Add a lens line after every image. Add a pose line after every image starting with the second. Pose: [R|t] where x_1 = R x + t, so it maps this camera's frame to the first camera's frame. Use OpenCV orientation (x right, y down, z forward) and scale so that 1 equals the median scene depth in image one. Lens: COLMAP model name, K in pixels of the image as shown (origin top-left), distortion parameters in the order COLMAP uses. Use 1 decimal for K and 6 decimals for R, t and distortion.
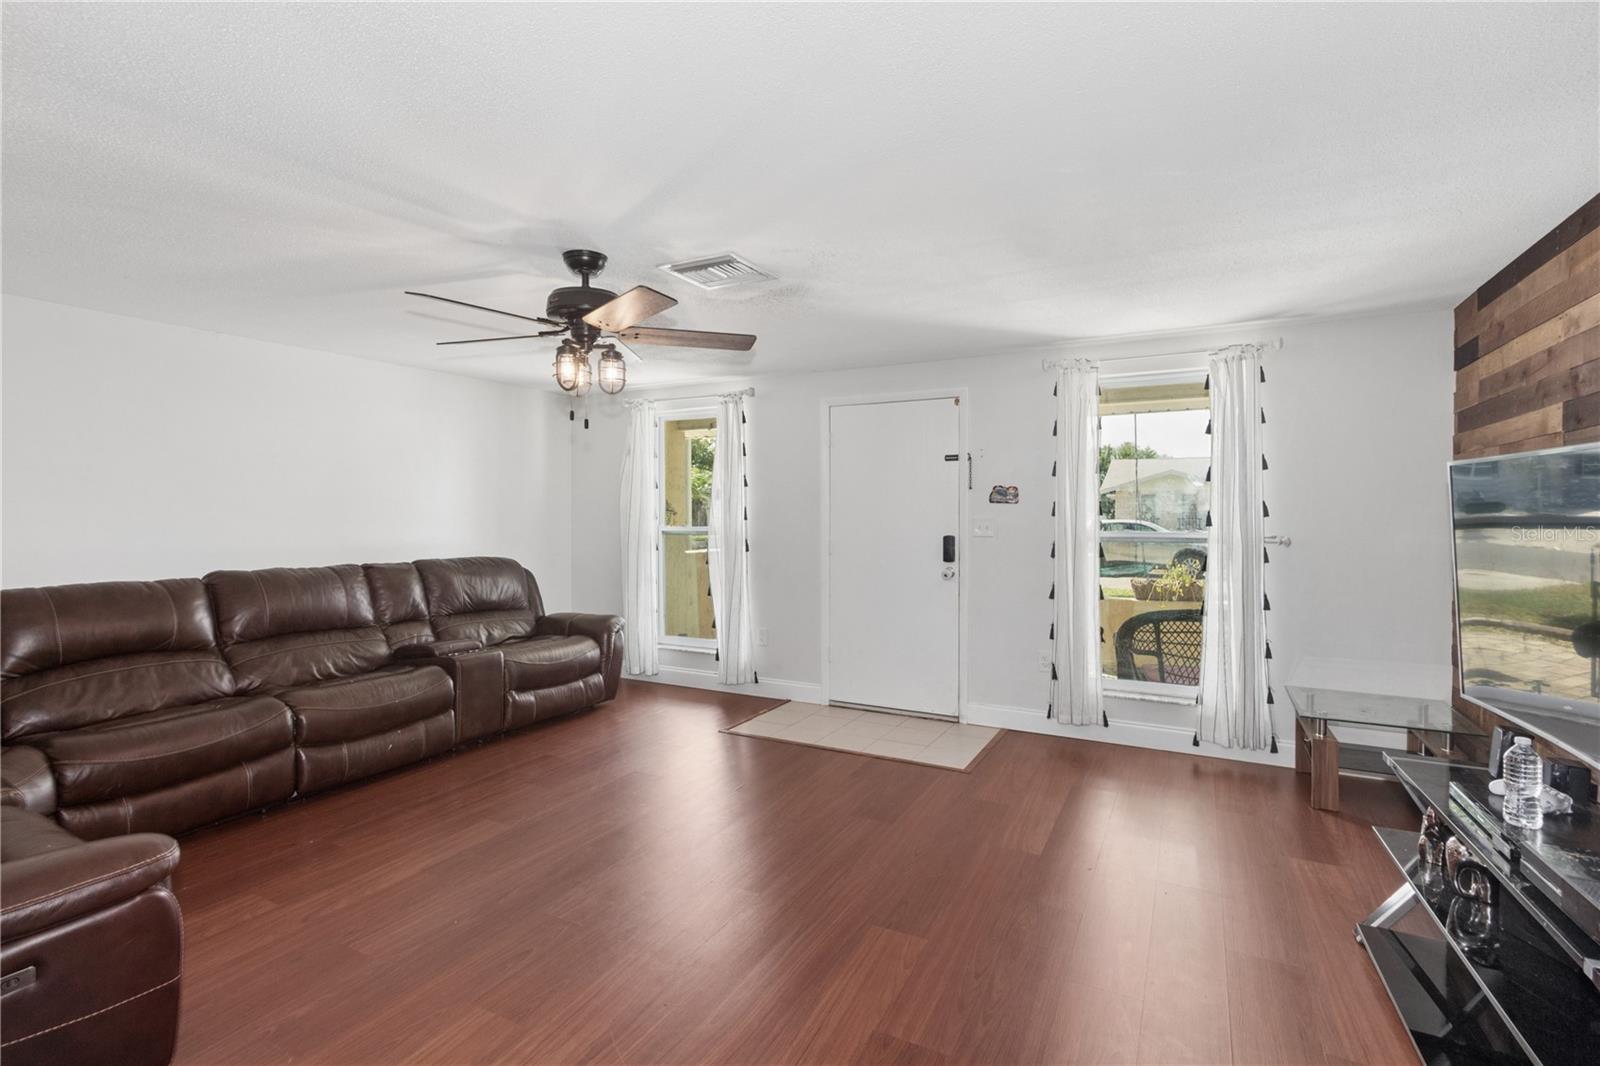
lens RADIAL K [[752.3, 0, 807.6], [0, 752.3, 524.5], [0, 0, 1]] dist [0.001775, 0.001341]
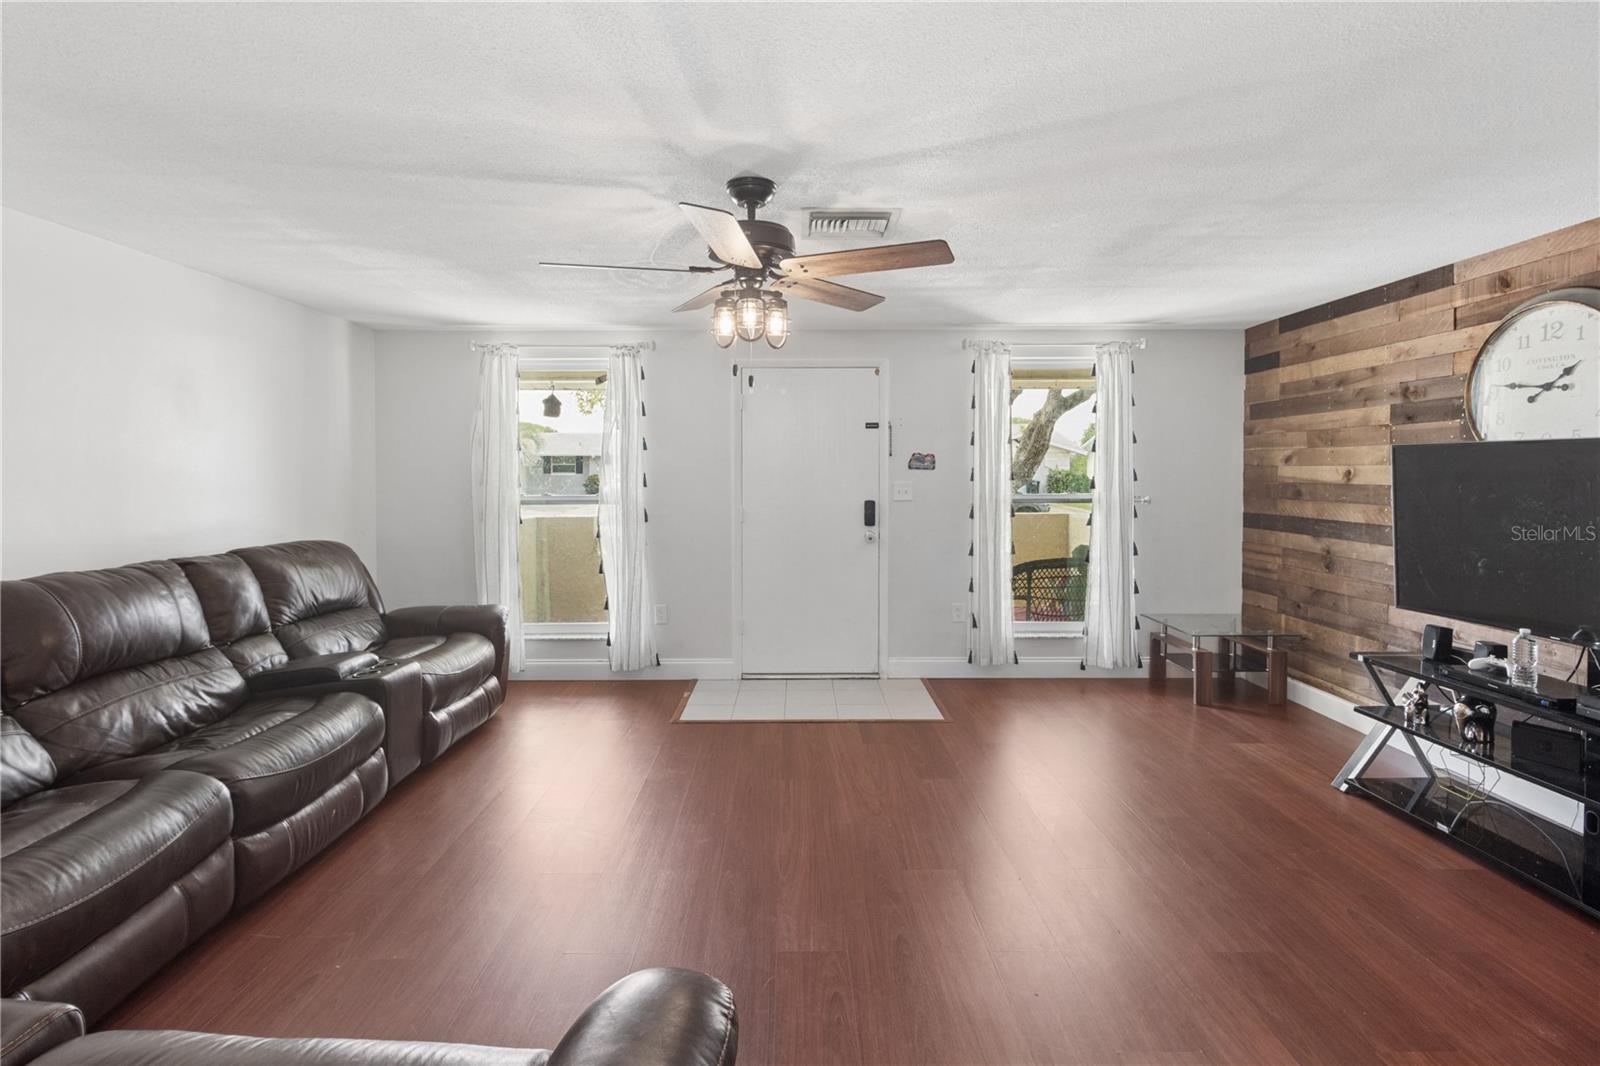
lens RADIAL K [[752.3, 0, 820.7], [0, 752.3, 495.7], [0, 0, 1]] dist [0.001775, 0.001341]
pose [[0.880959, -0.016004, 0.472922, -0.393303], [0.009509, 0.999825, 0.016122, -0.009793], [-0.473097, -0.009706, 0.880957, 0.126663]]
